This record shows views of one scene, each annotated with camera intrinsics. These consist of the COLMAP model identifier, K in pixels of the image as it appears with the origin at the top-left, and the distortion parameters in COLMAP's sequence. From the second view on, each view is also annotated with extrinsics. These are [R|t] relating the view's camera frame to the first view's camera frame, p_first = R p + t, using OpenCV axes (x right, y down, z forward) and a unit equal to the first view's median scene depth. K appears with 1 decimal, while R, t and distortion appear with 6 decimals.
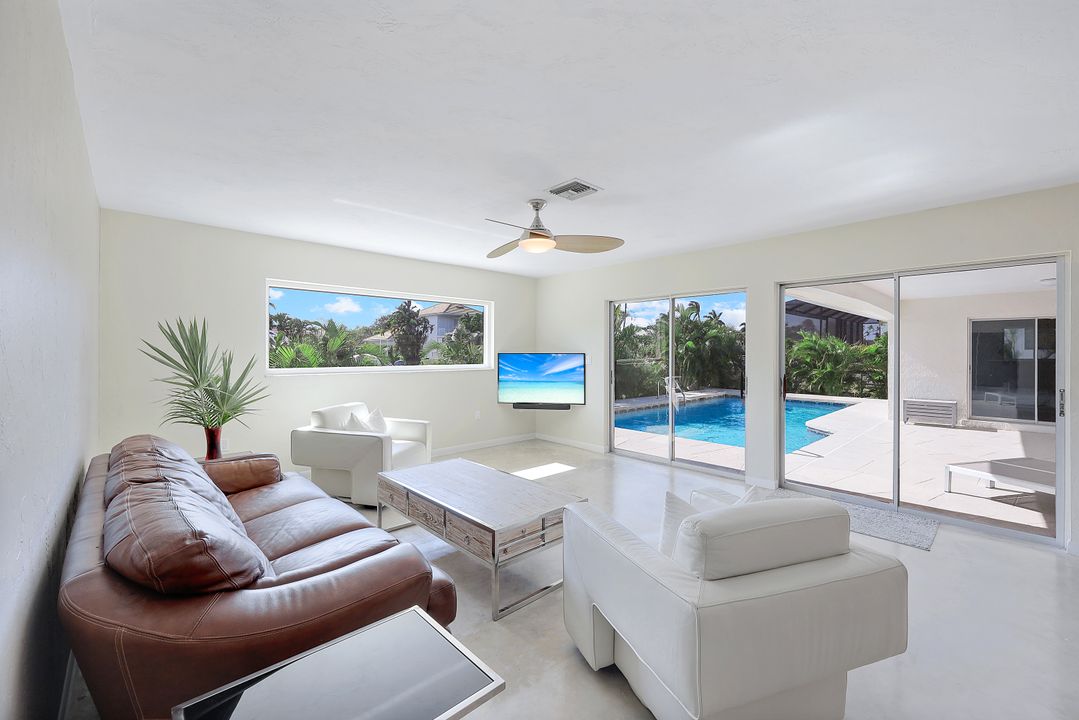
lens RADIAL K [[438.4, 0, 540.0], [0, 438.4, 349.6], [0, 0, 1]] dist [0.003875, 0.000387]
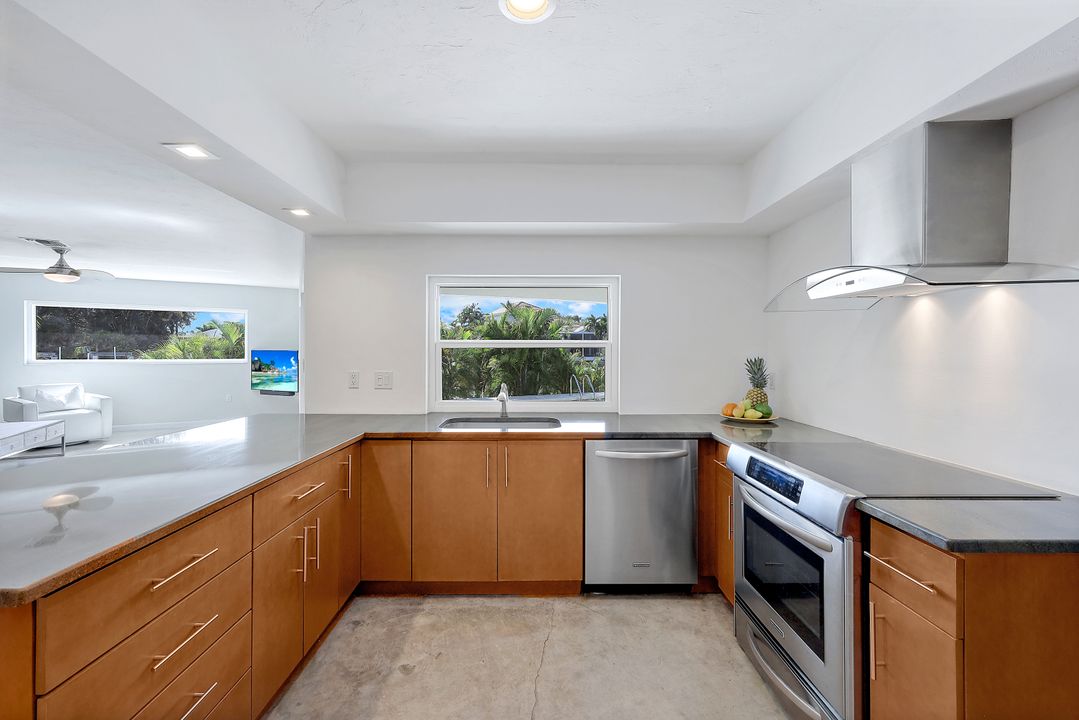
lens RADIAL K [[438.4, 0, 536.5], [0, 438.4, 353.5], [0, 0, 1]] dist [0.003875, 0.000387]
pose [[0.967711, 0.005750, -0.251998, 1.308324], [-0.002356, 0.999902, 0.013768, -0.002950], [0.252053, -0.012730, 0.967630, -0.032150]]
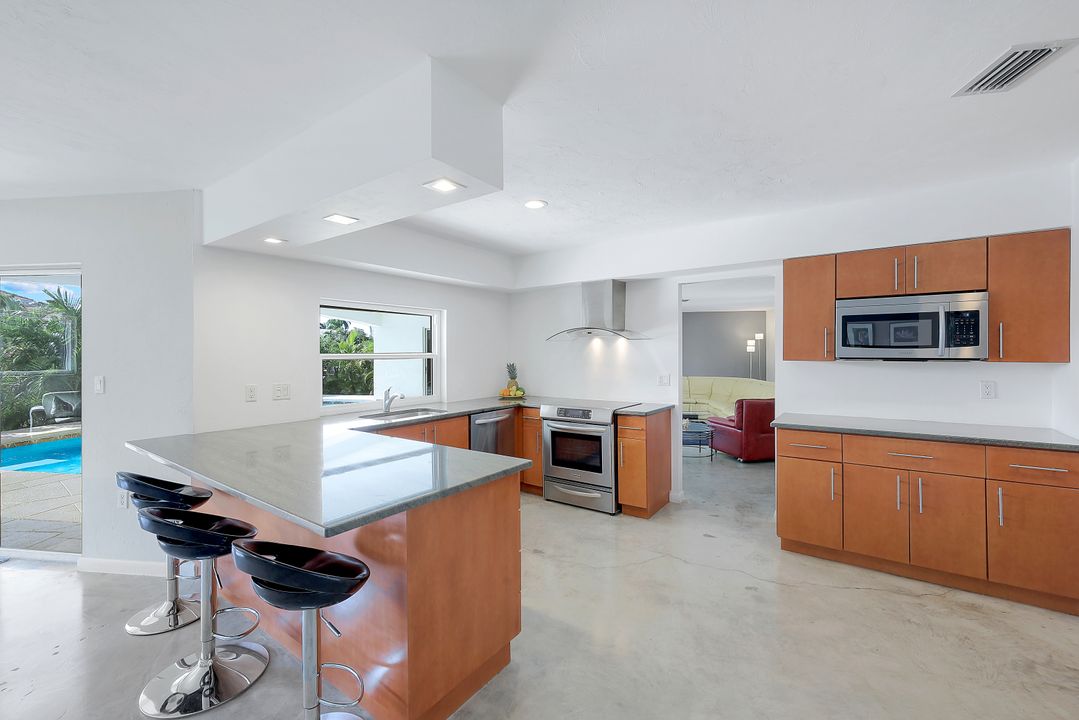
lens RADIAL K [[438.4, 0, 533.3], [0, 438.4, 364.9], [0, 0, 1]] dist [0.003875, 0.000387]
pose [[0.783235, -0.018206, 0.621459, 0.839210], [-0.002074, 0.999489, 0.031896, -0.018792], [-0.621722, -0.026271, 0.782797, -0.245768]]
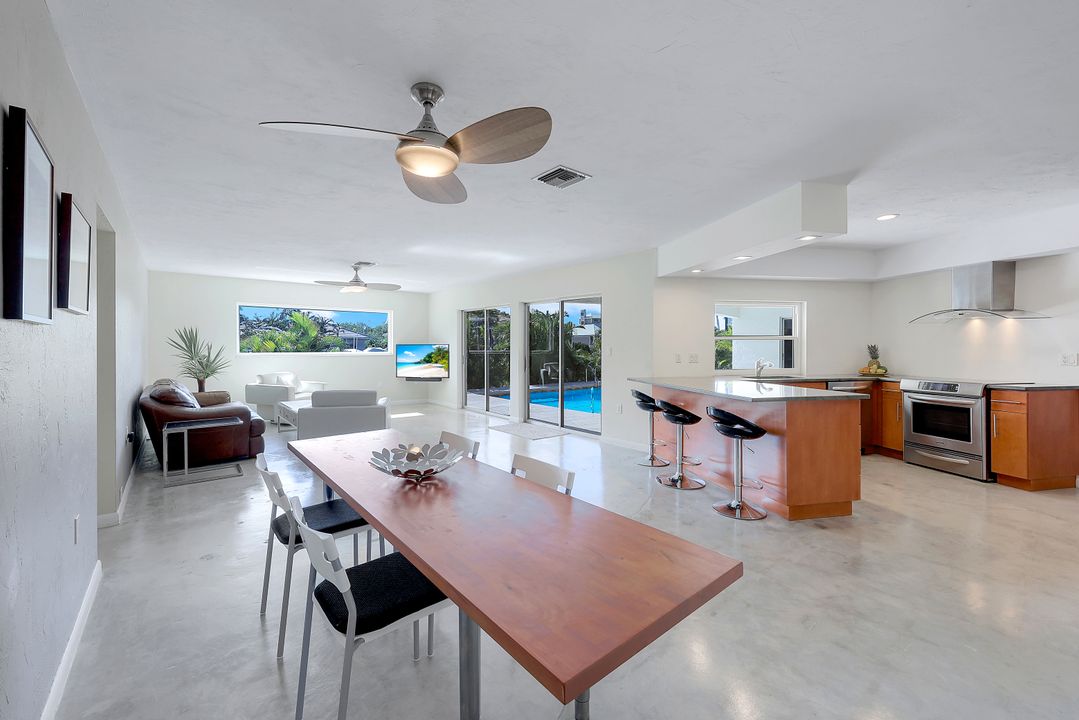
lens RADIAL K [[438.4, 0, 536.8], [0, 438.4, 347.0], [0, 0, 1]] dist [0.003875, 0.000387]
pose [[0.997660, -0.000487, -0.068364, 0.634832], [0.001086, 0.999961, 0.008721, 0.005472], [0.068357, -0.008775, 0.997622, -0.623483]]
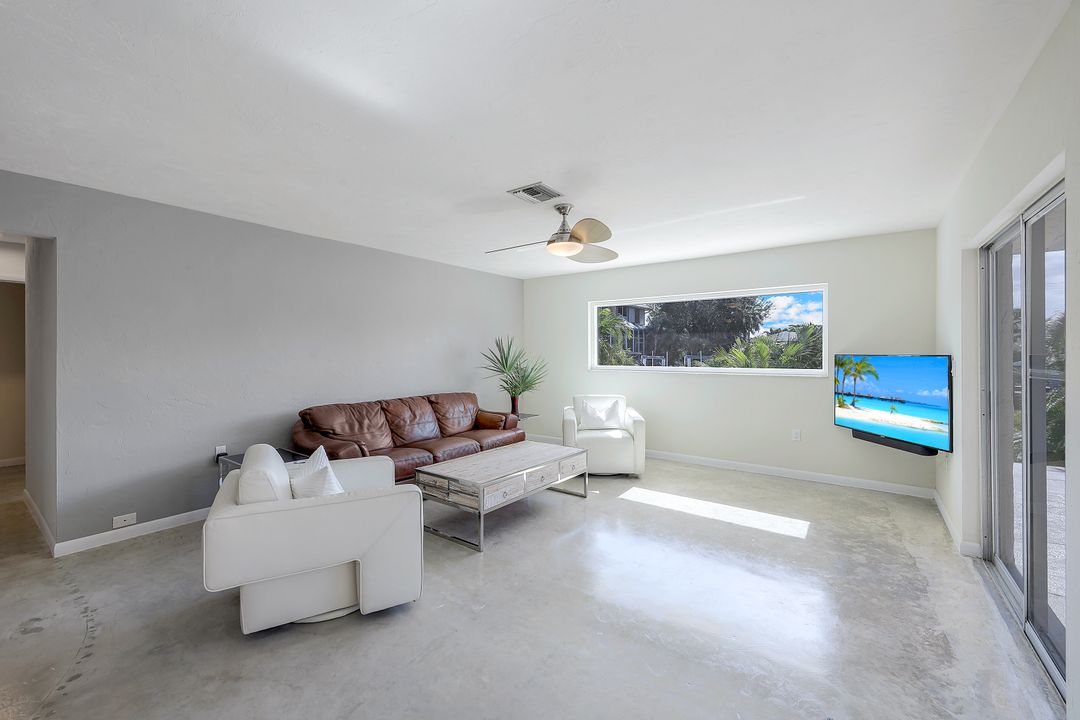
lens RADIAL K [[438.8, 0, 544.4], [0, 438.8, 351.7], [0, 0, 1]] dist [0.003875, 0.000387]
pose [[0.179223, -0.005797, -0.983791, 0.664330], [0.004303, 0.999978, -0.005108, 0.005389], [0.983799, -0.003318, 0.179244, 0.522842]]
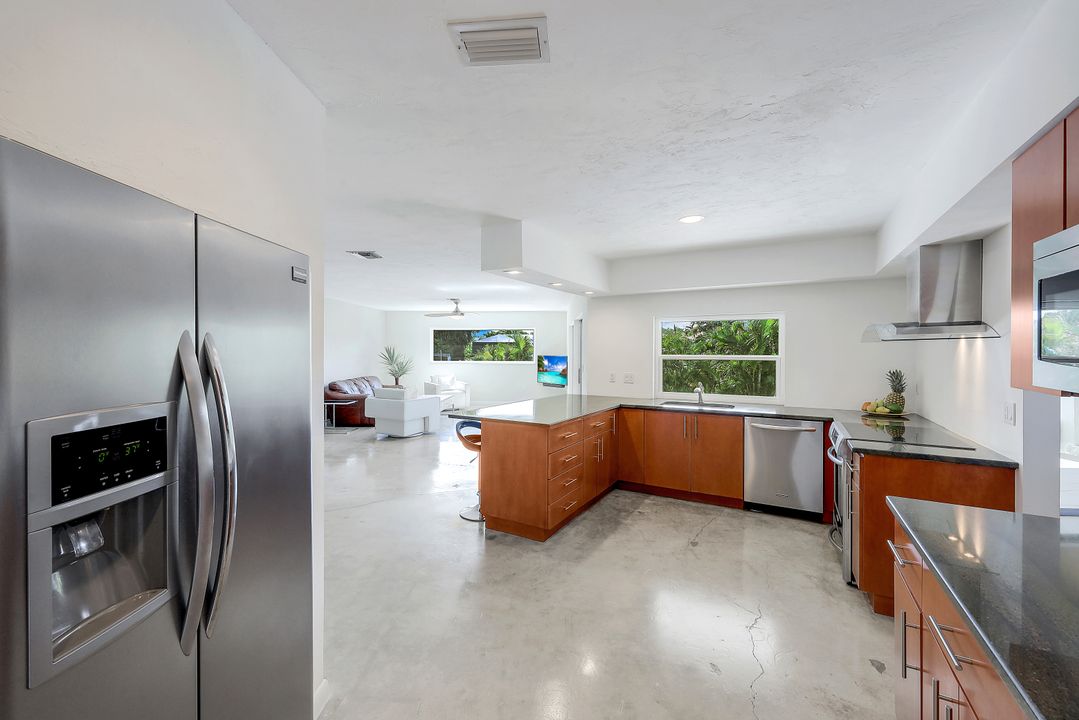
lens RADIAL K [[438.4, 0, 537.9], [0, 438.4, 354.7], [0, 0, 1]] dist [0.003875, 0.000387]
pose [[0.713065, 0.010616, -0.701018, 1.535026], [-0.000841, 0.999898, 0.014287, -0.028186], [0.701098, -0.009598, 0.713001, -0.404501]]
